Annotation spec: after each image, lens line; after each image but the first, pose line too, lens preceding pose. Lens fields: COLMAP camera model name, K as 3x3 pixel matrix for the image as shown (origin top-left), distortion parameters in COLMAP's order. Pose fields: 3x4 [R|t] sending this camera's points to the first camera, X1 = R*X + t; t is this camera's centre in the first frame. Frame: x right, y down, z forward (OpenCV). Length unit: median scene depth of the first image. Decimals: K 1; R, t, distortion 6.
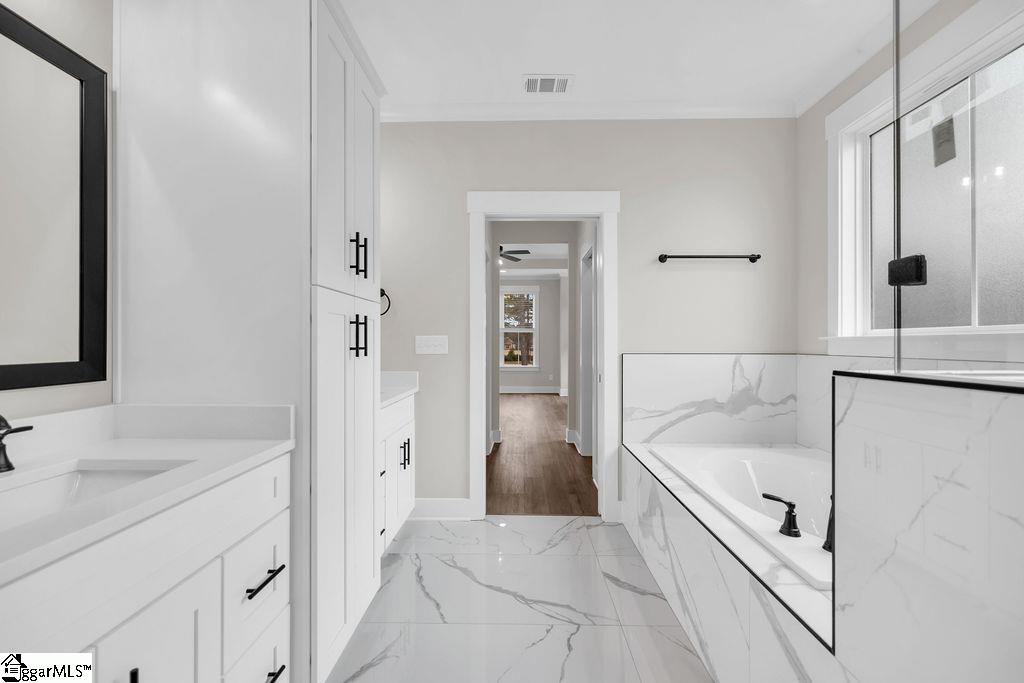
lens RADIAL K [[433.2, 0, 509.2], [0, 433.2, 335.5], [0, 0, 1]] dist [-0.000468, -0.000107]
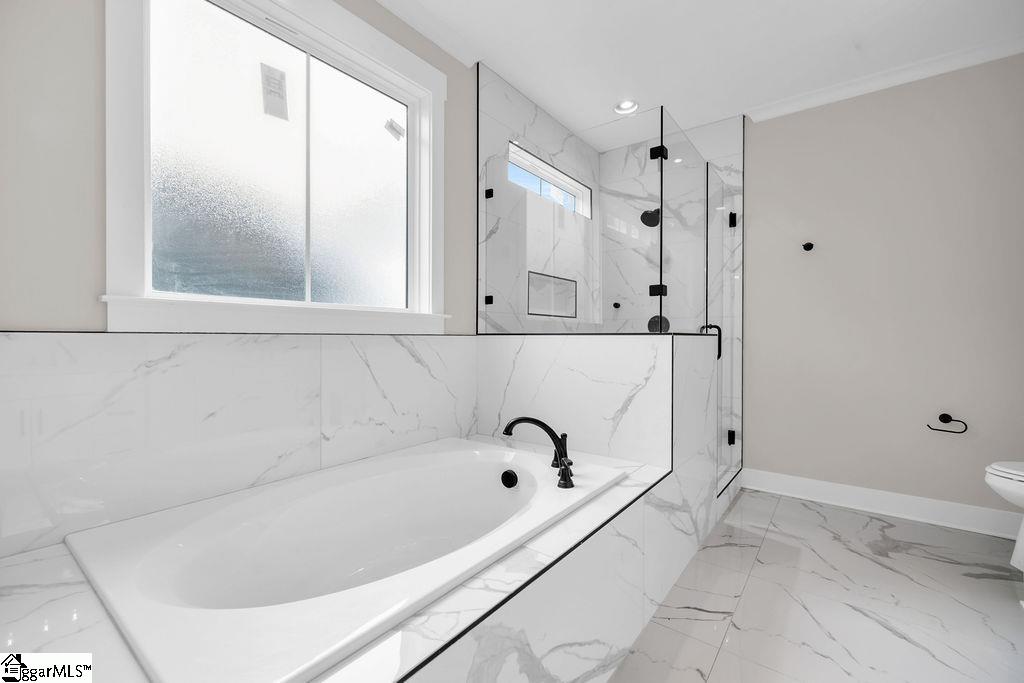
lens RADIAL K [[438.4, 0, 489.7], [0, 438.4, 339.9], [0, 0, 1]] dist [-0.002249, -0.000249]
pose [[-0.798638, -0.039228, 0.600532, 0.085153], [-0.038886, 0.999152, 0.013553, 0.039197], [-0.600554, -0.012528, -0.799486, 1.590429]]
